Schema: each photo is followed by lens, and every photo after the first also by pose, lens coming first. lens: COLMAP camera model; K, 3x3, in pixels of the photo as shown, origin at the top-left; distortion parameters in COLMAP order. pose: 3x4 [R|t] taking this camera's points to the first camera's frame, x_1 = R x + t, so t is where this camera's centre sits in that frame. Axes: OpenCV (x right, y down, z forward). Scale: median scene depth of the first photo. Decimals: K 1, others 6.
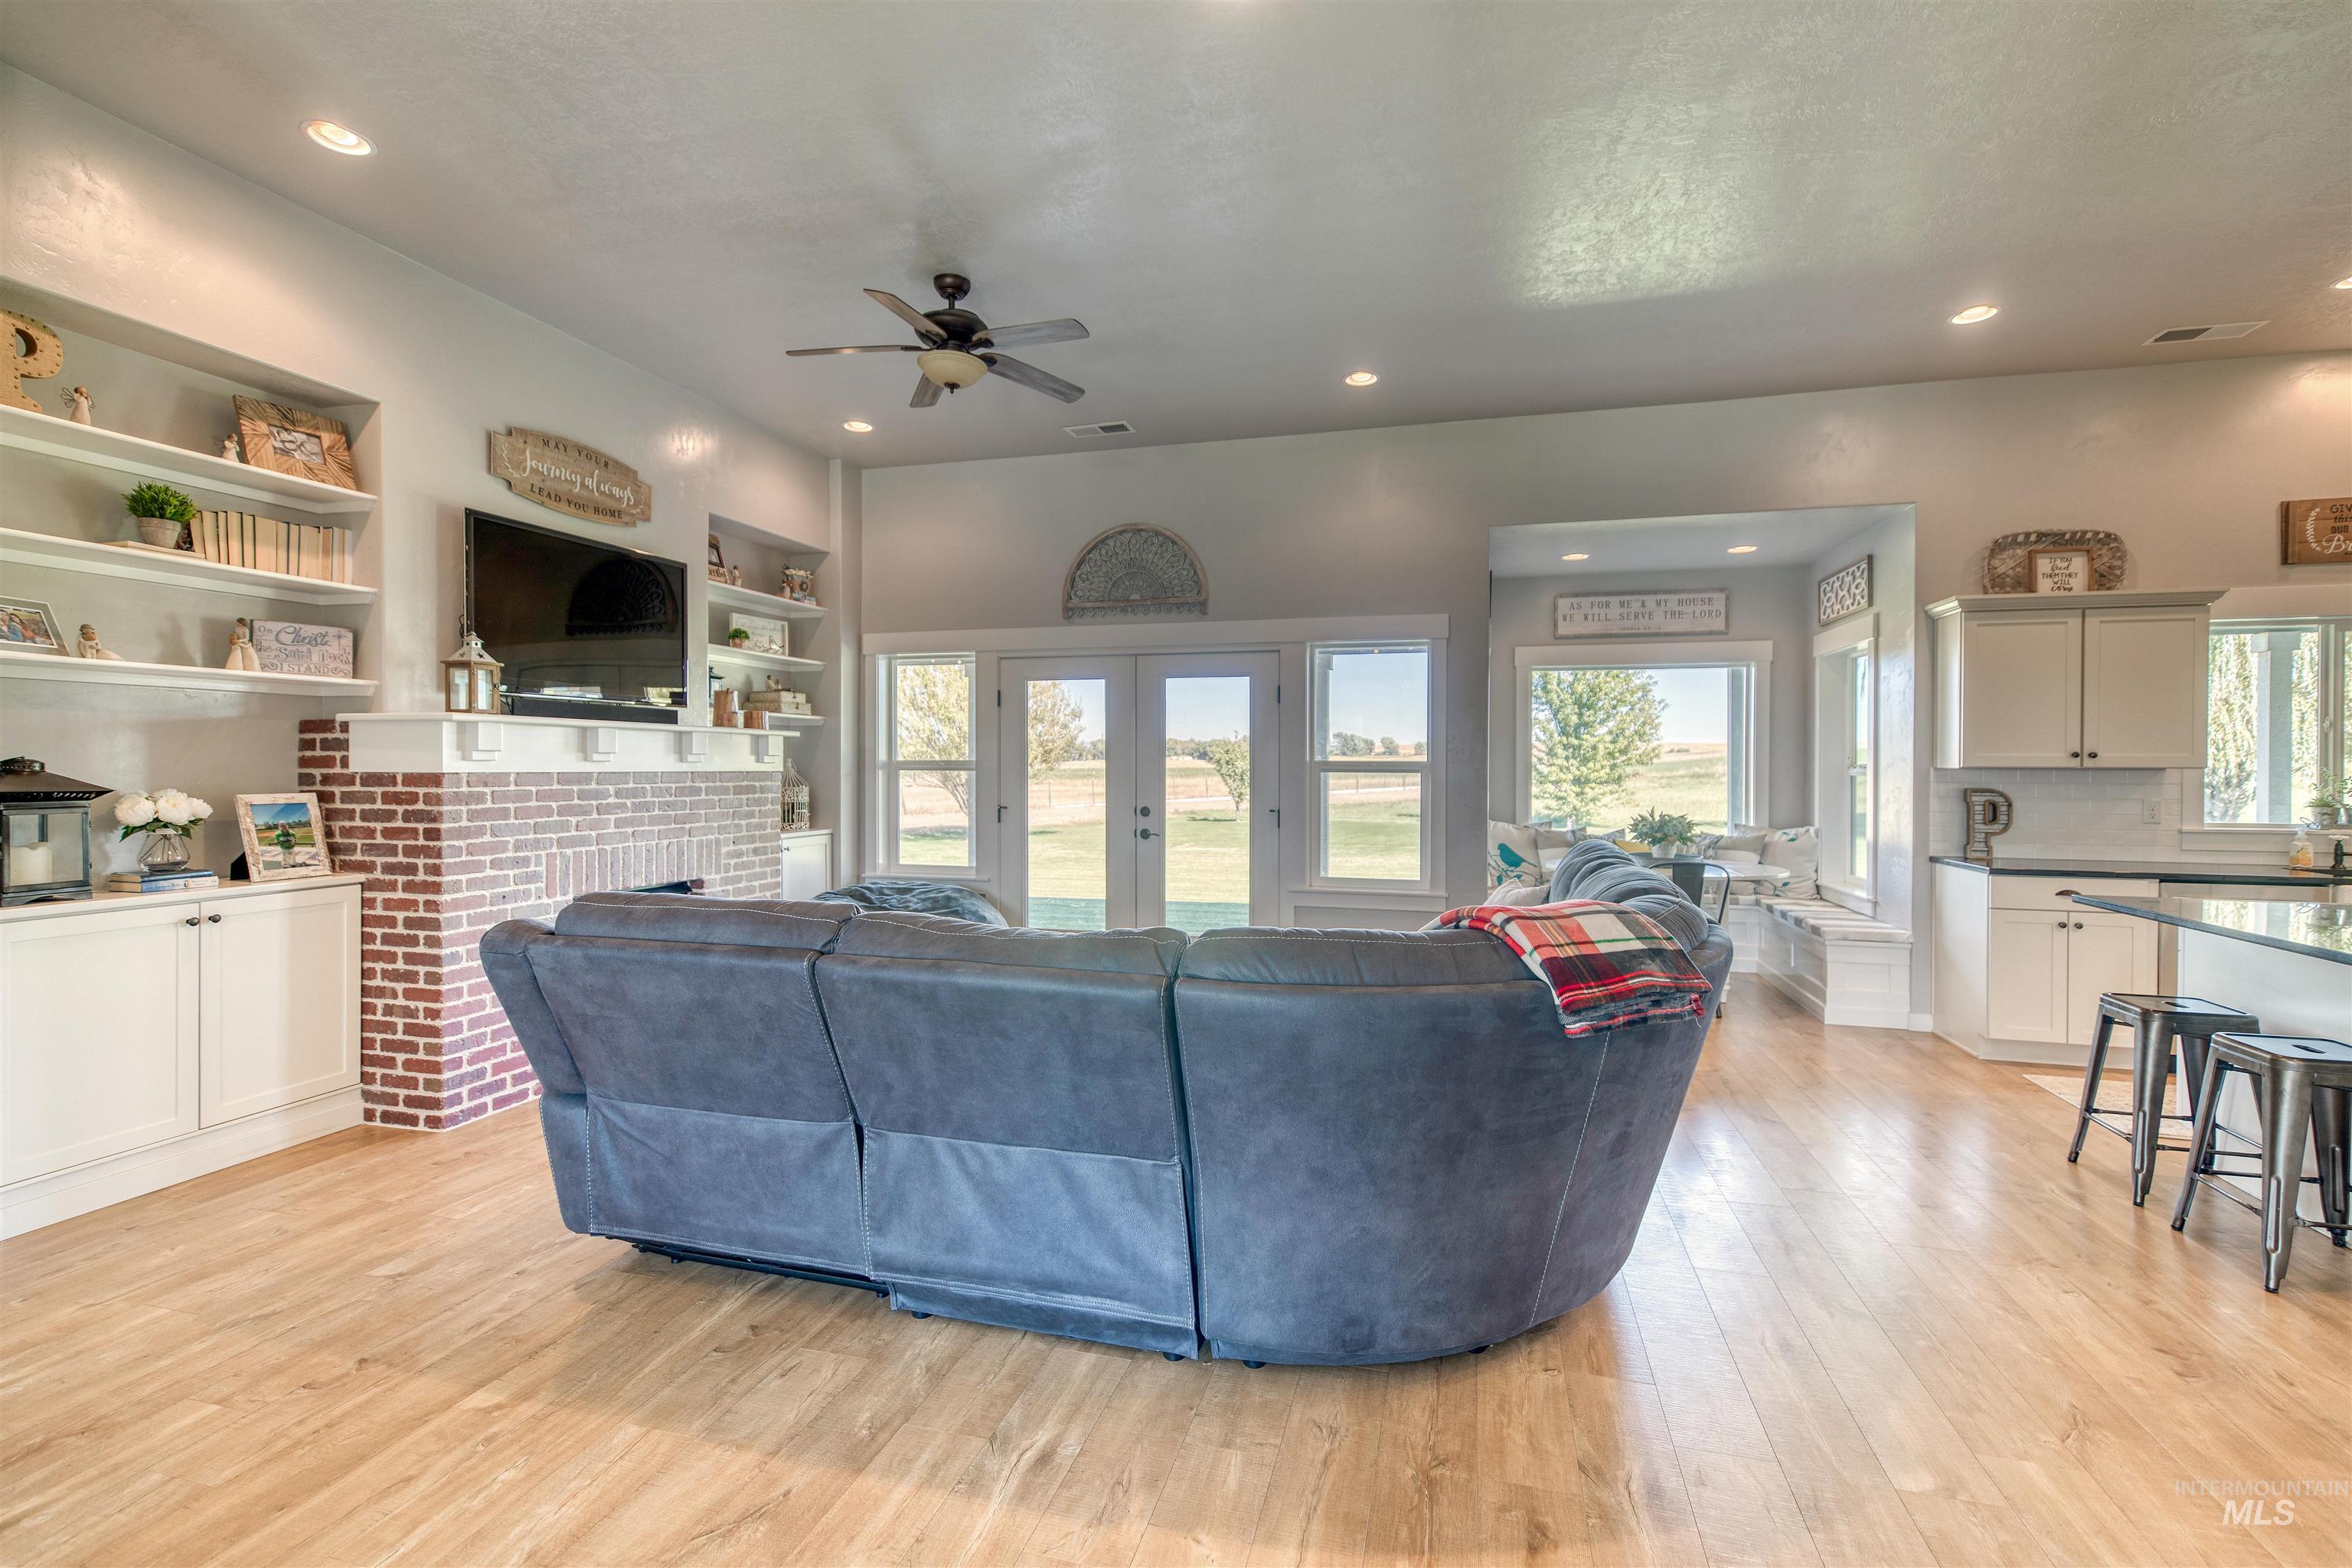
lens RADIAL K [[1055.0, 0, 1178.2], [0, 1055.0, 773.7], [0, 0, 1]] dist [0.000901, 0.000357]
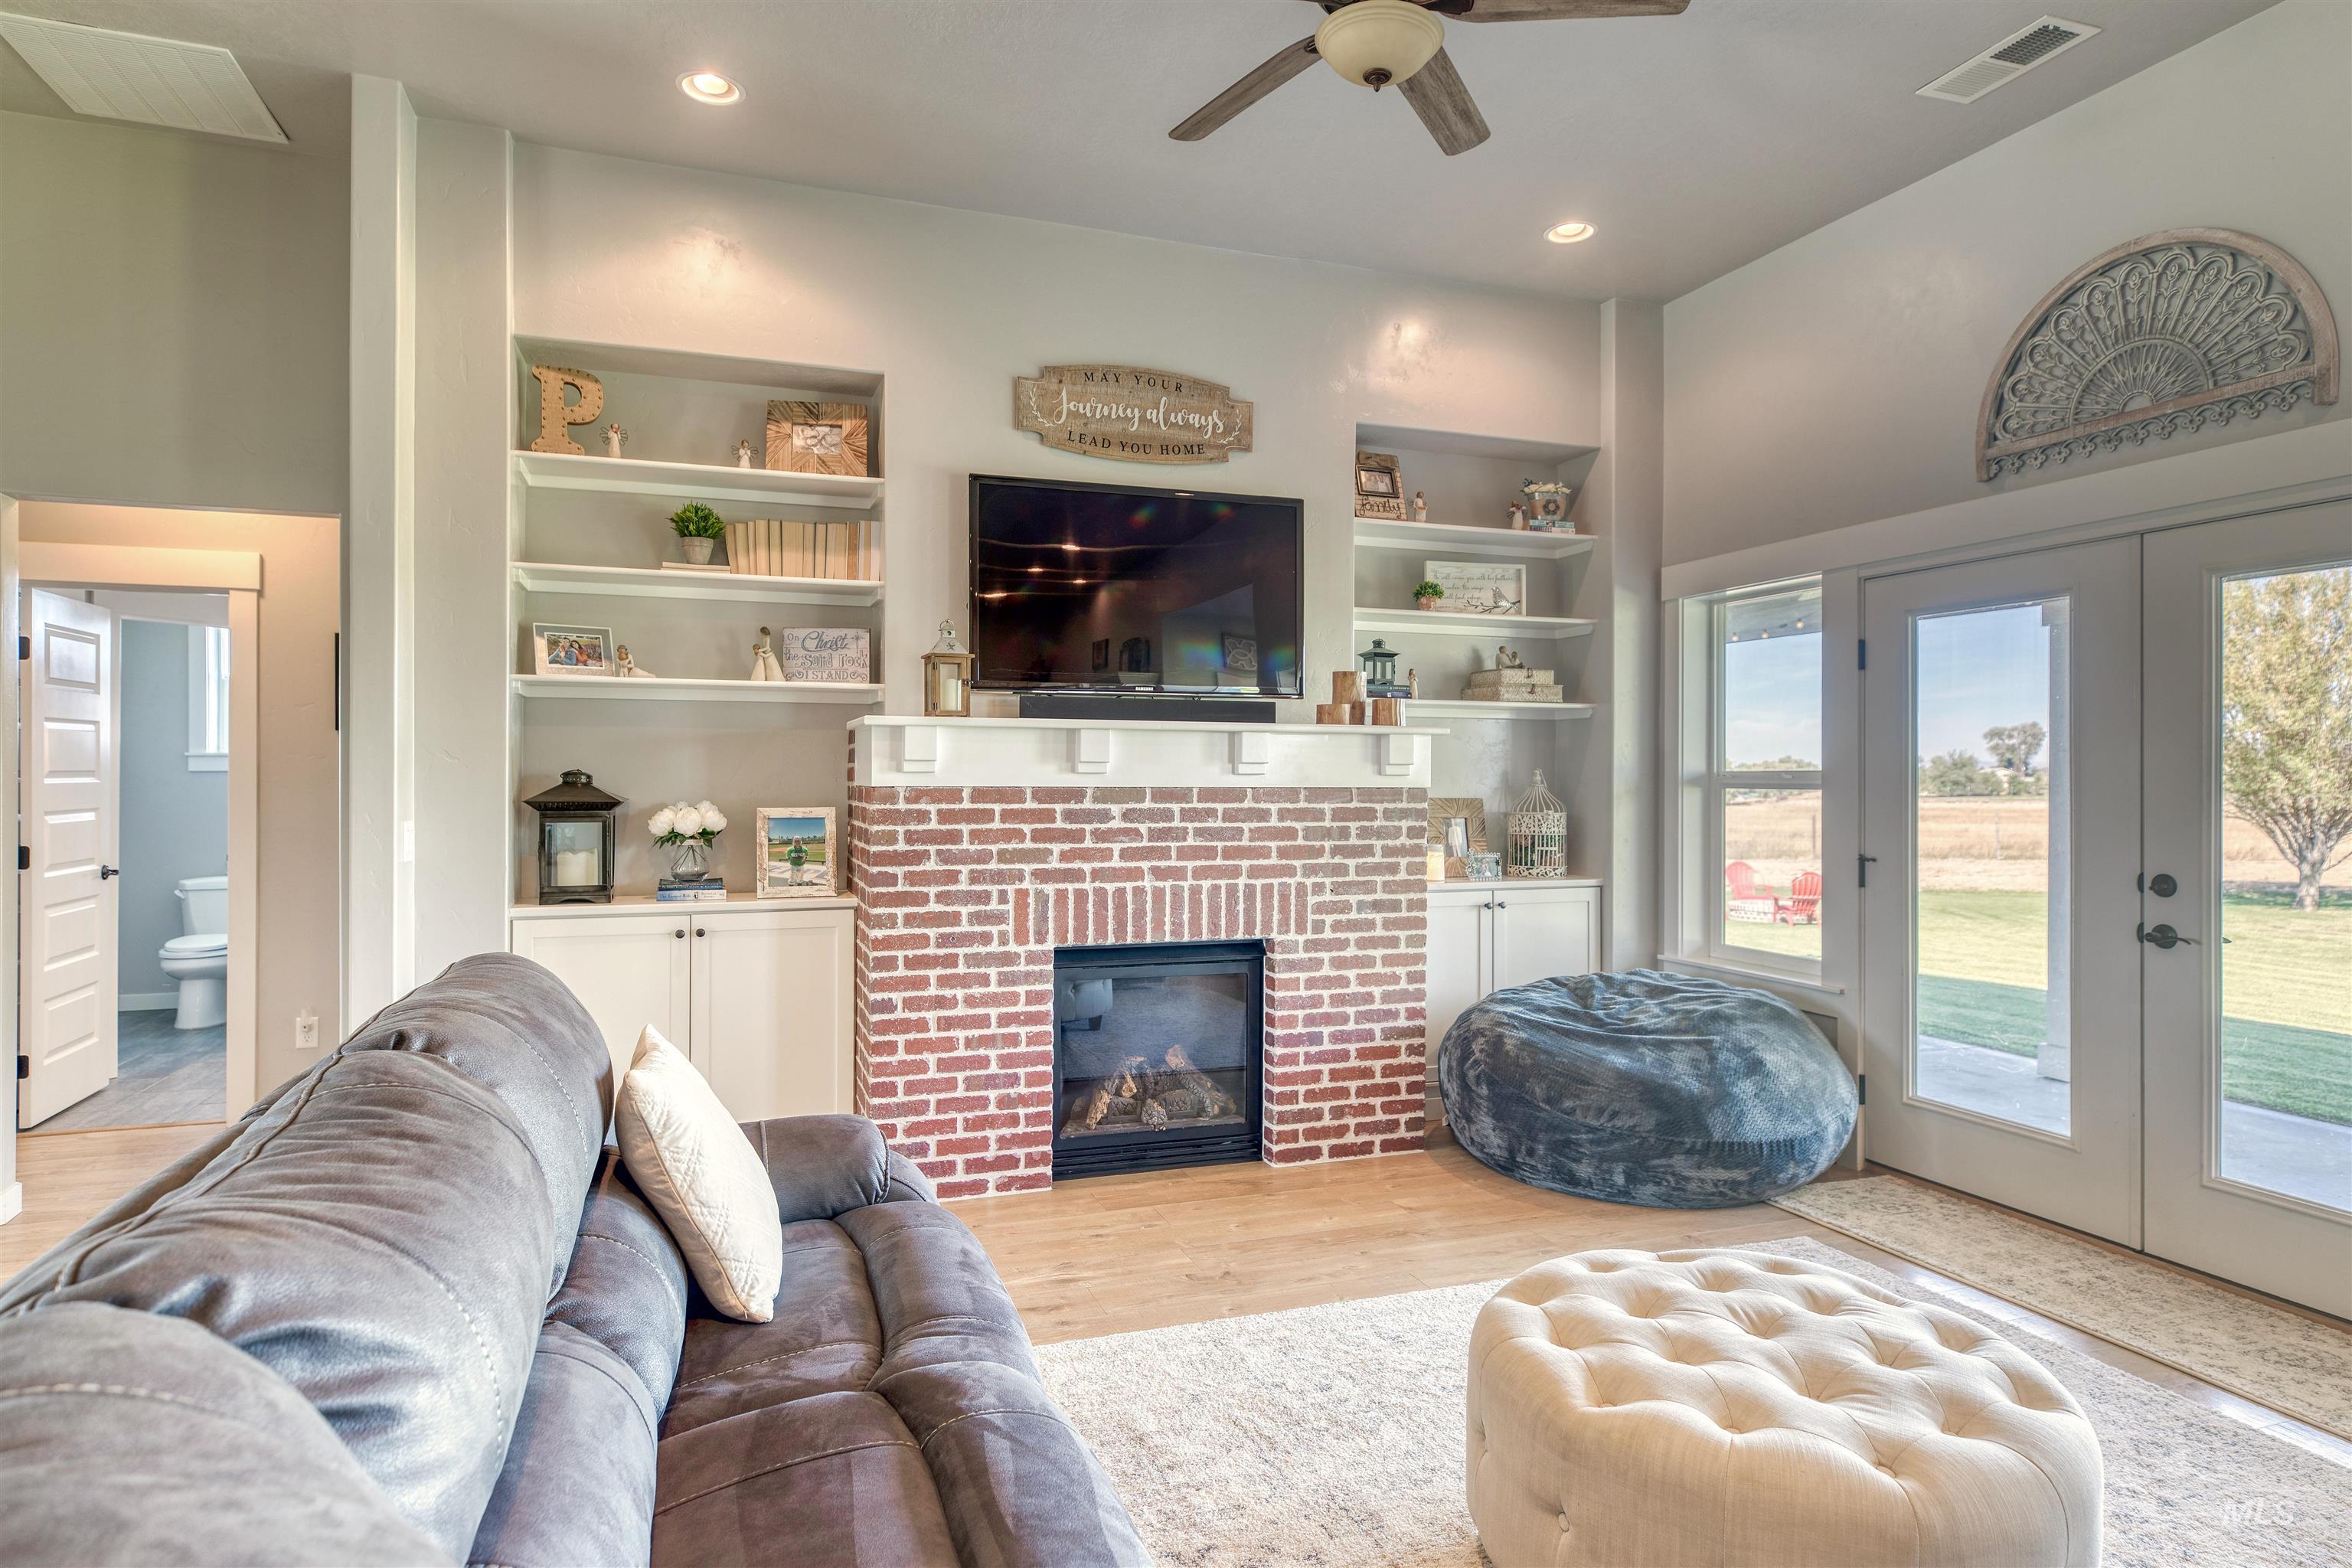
lens RADIAL K [[1307.4, 0, 1168.0], [0, 1307.4, 775.0], [0, 0, 1]] dist [0.004295, 0.000199]
pose [[0.570973, -0.001504, -0.820967, 0.252552], [-0.008545, 0.999933, -0.007775, -0.003261], [0.820924, 0.011455, 0.570923, 0.486764]]
